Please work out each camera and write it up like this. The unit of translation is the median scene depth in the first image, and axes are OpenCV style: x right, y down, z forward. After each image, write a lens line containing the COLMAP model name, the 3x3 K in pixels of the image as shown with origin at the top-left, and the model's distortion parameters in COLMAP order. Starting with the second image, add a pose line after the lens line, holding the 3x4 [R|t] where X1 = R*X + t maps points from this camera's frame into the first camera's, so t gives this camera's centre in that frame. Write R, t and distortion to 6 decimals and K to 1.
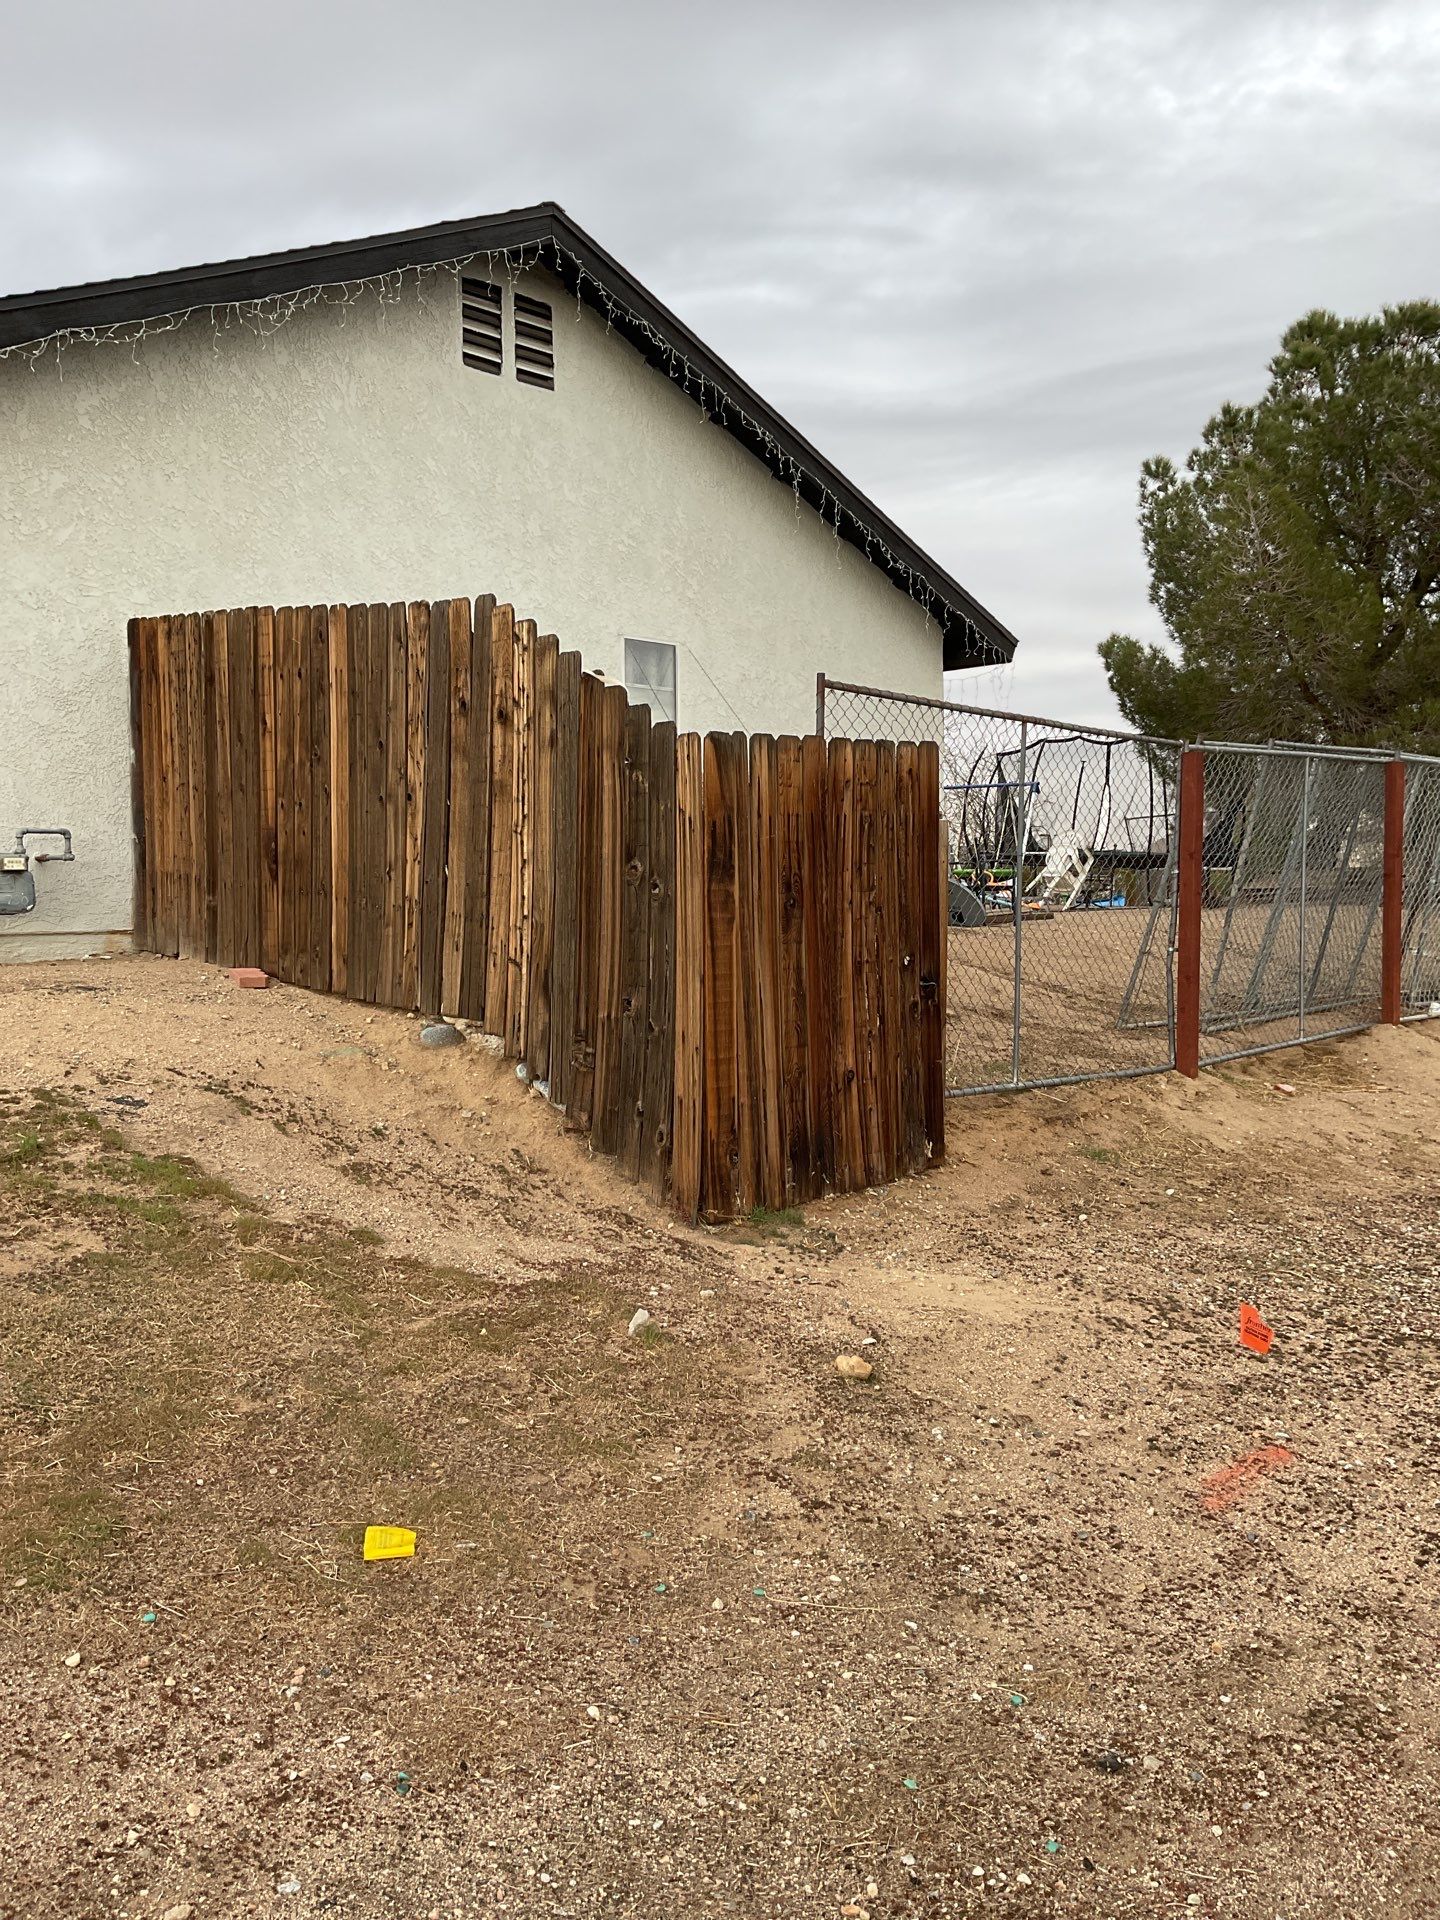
lens RADIAL K [[1571.8, 0, 734.8], [0, 1571.8, 956.4], [0, 0, 1]] dist [0.067969, -0.112568]
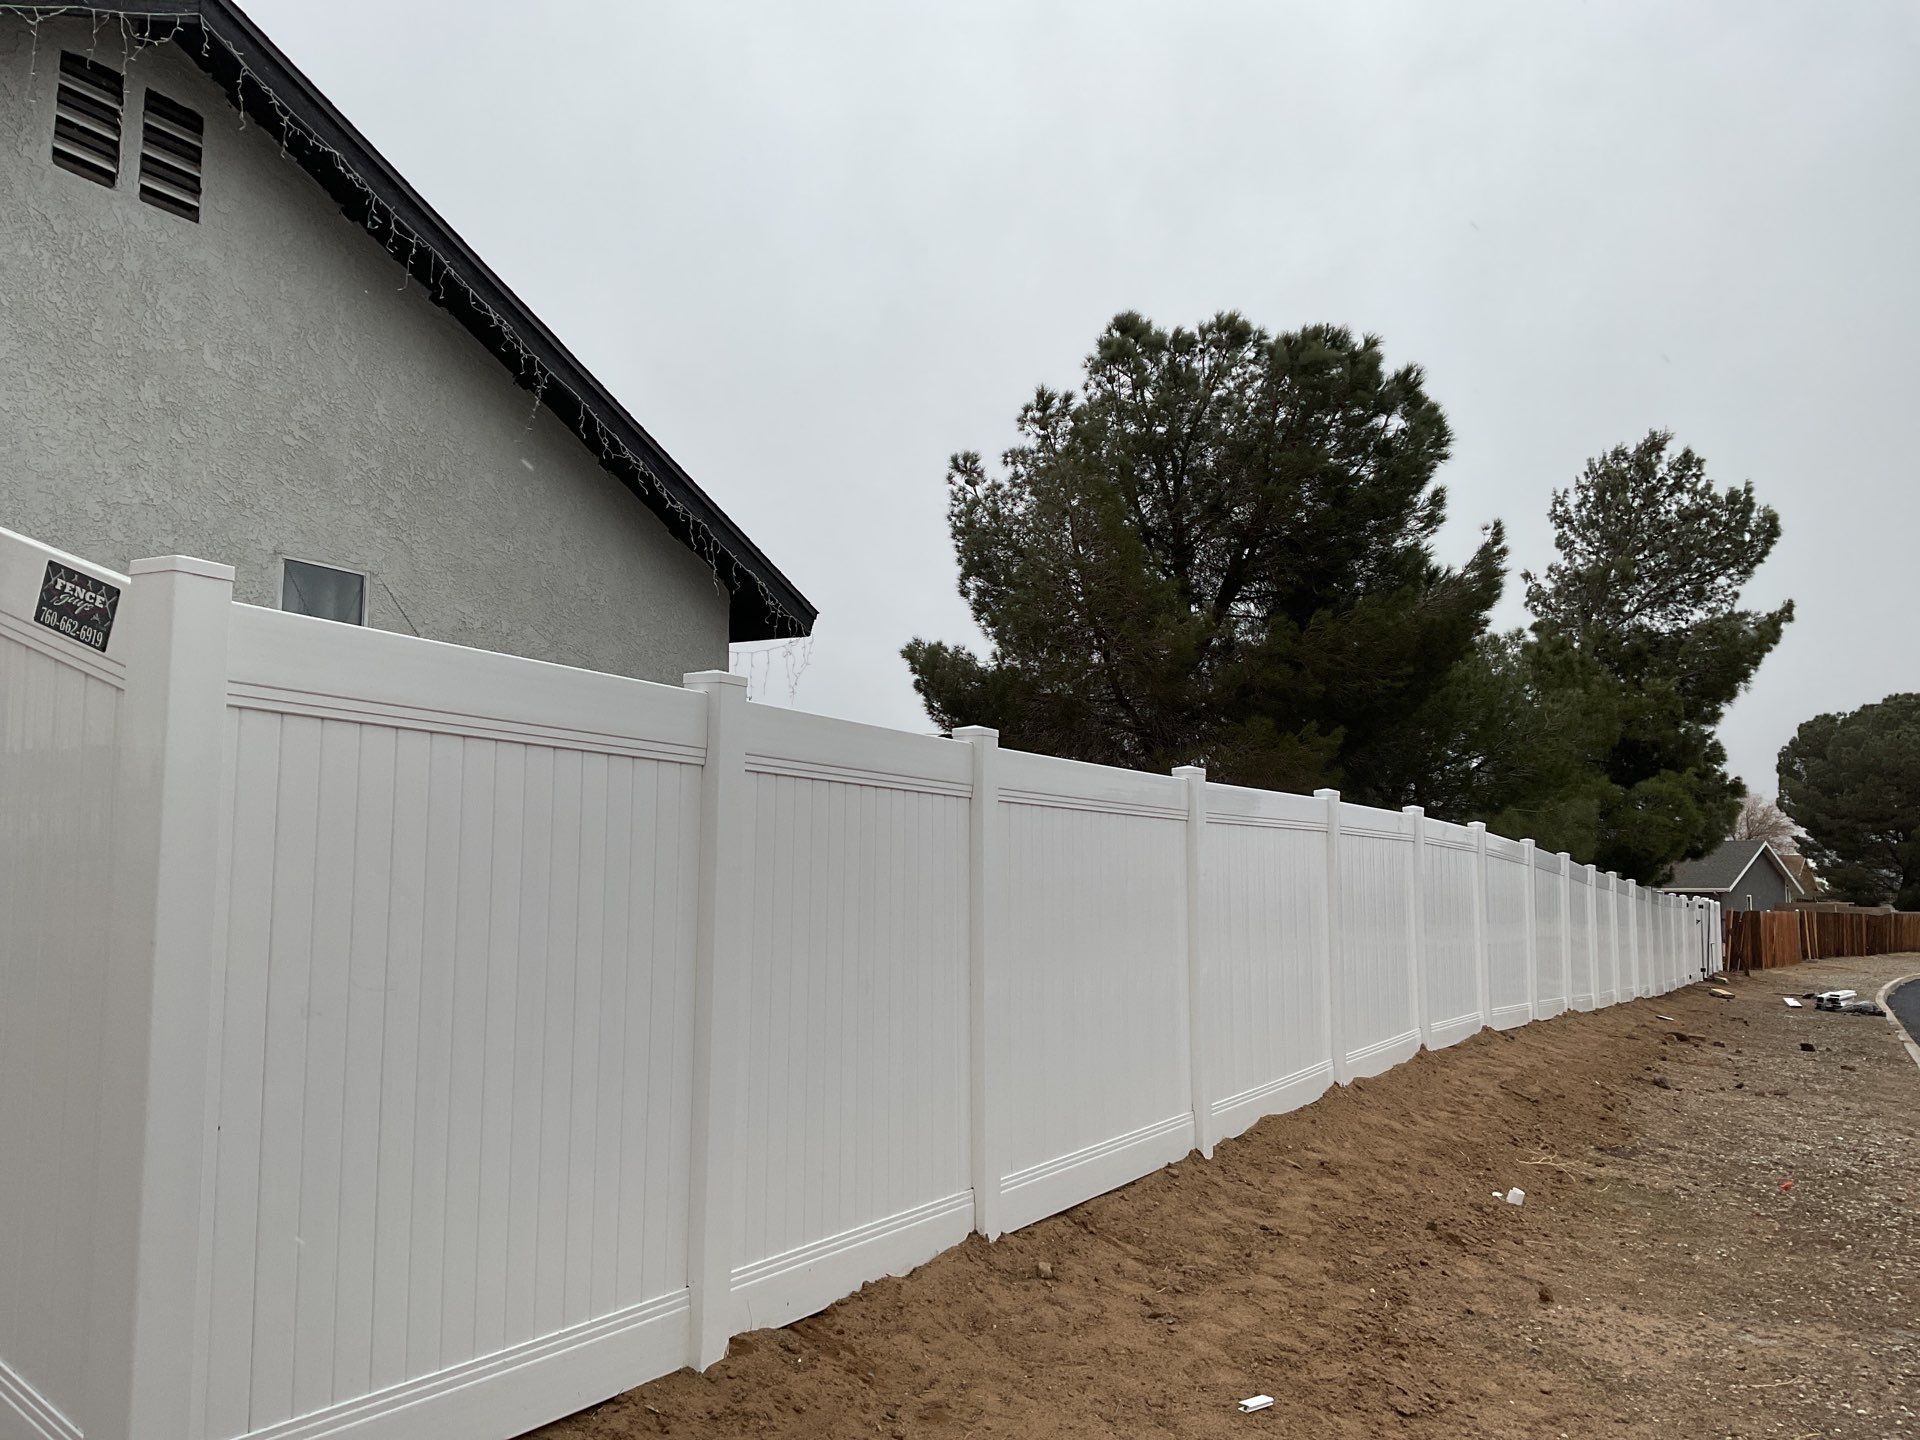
lens RADIAL K [[1571.8, 0, 971.0], [0, 1571.8, 724.2], [0, 0, 1]] dist [0.067969, -0.112568]
pose [[0.963356, 0.048065, 0.263883, 0.042767], [-0.009420, 0.989269, -0.145801, -0.019189], [-0.268059, 0.137972, 0.953472, 0.201714]]
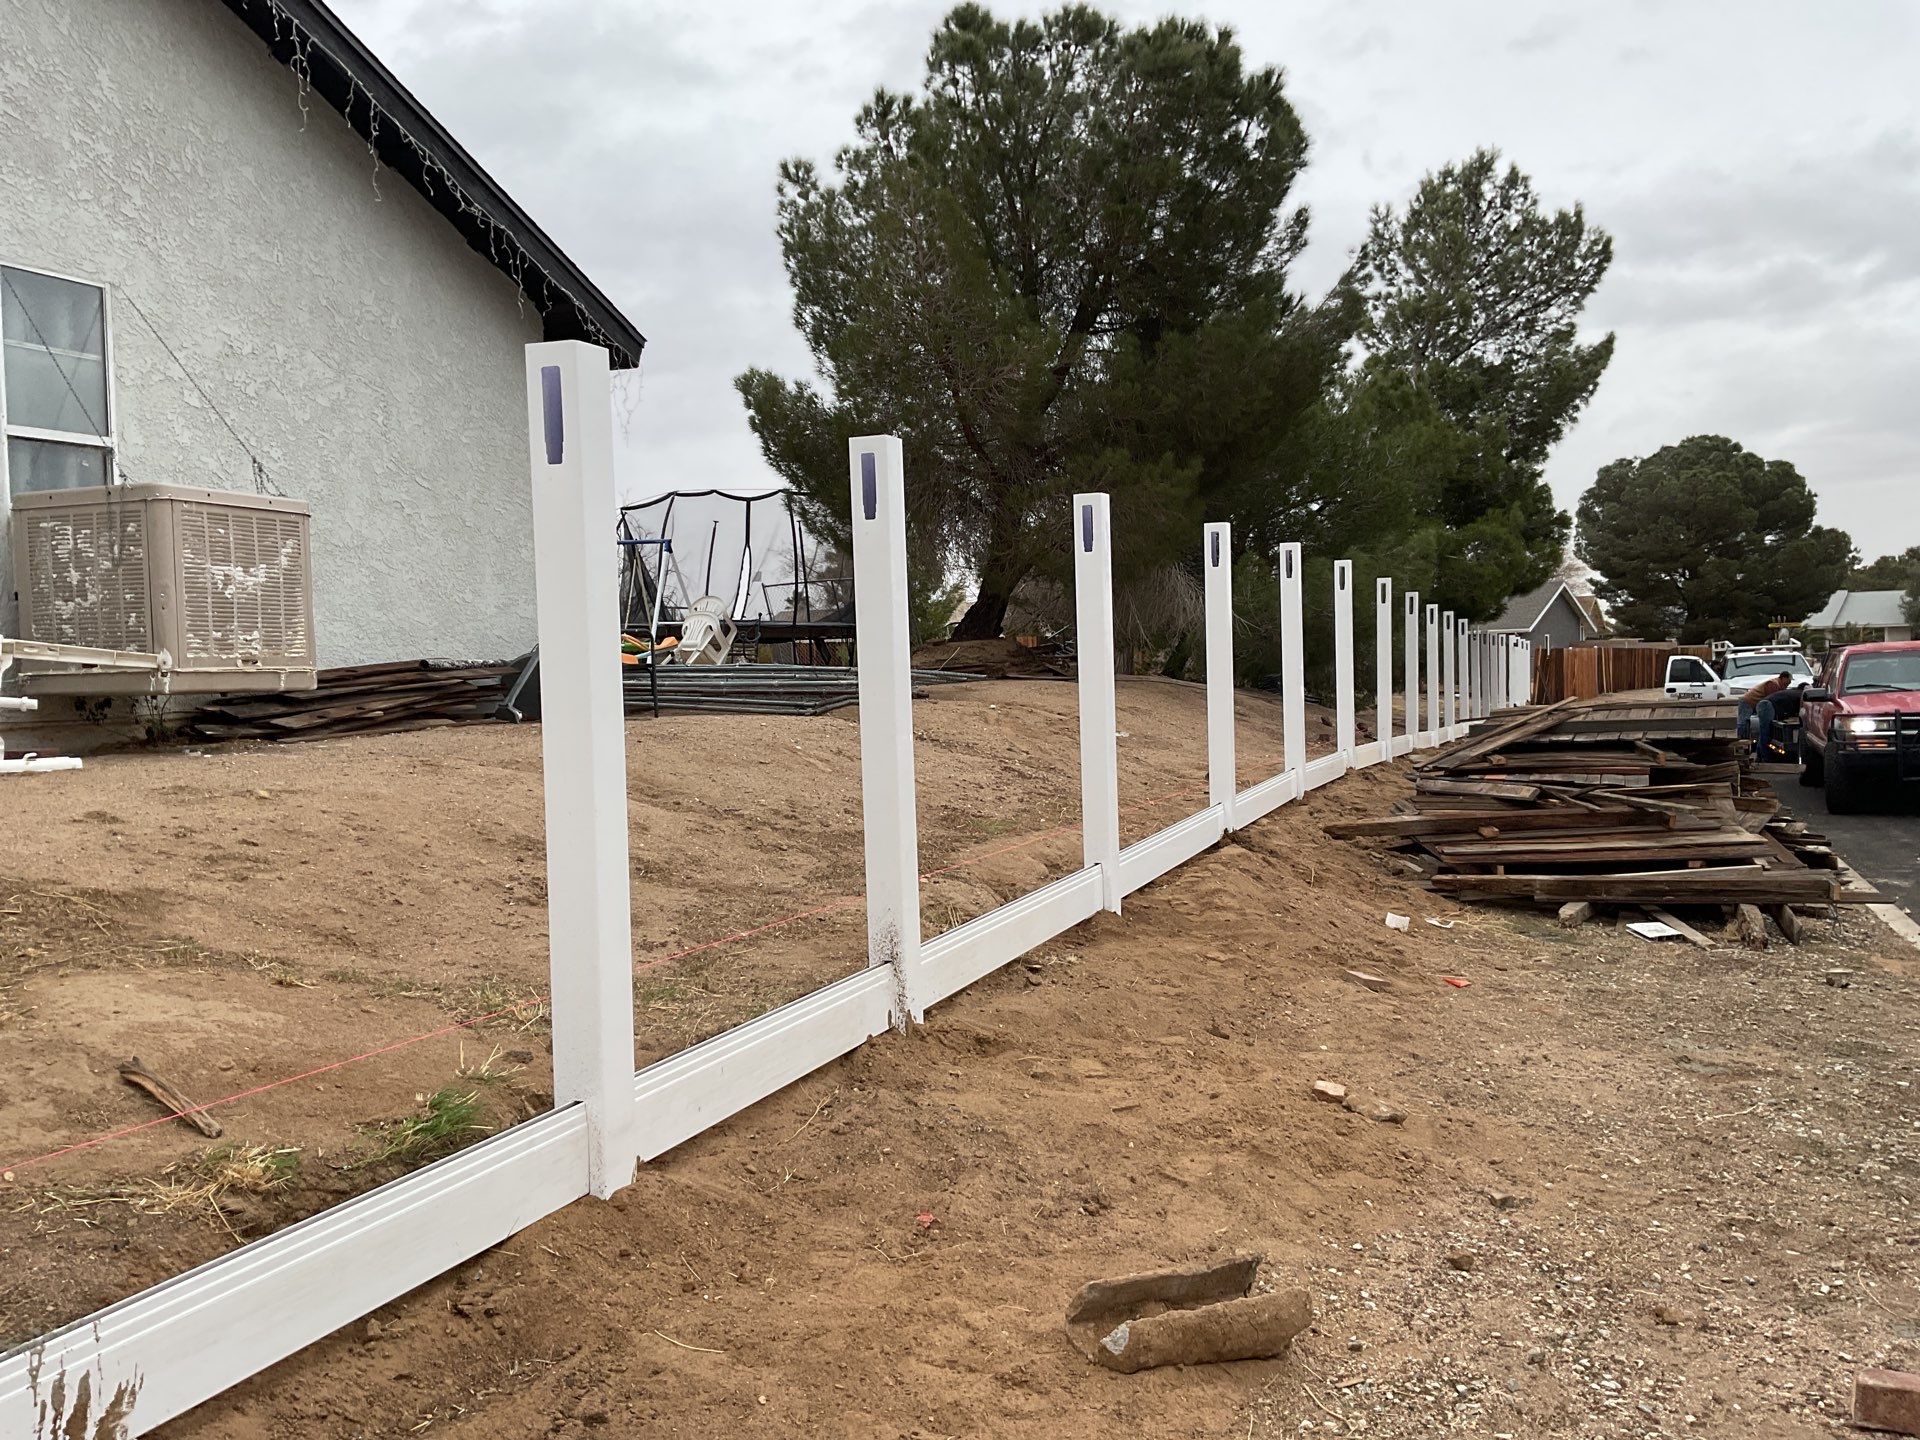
lens RADIAL K [[1571.8, 0, 934.6], [0, 1571.8, 732.7], [0, 0, 1]] dist [0.067969, -0.112568]
pose [[0.935579, -0.031207, 0.351737, 0.042015], [0.030918, 0.999501, 0.006441, -0.013485], [-0.351762, 0.004849, 0.936077, 0.277344]]
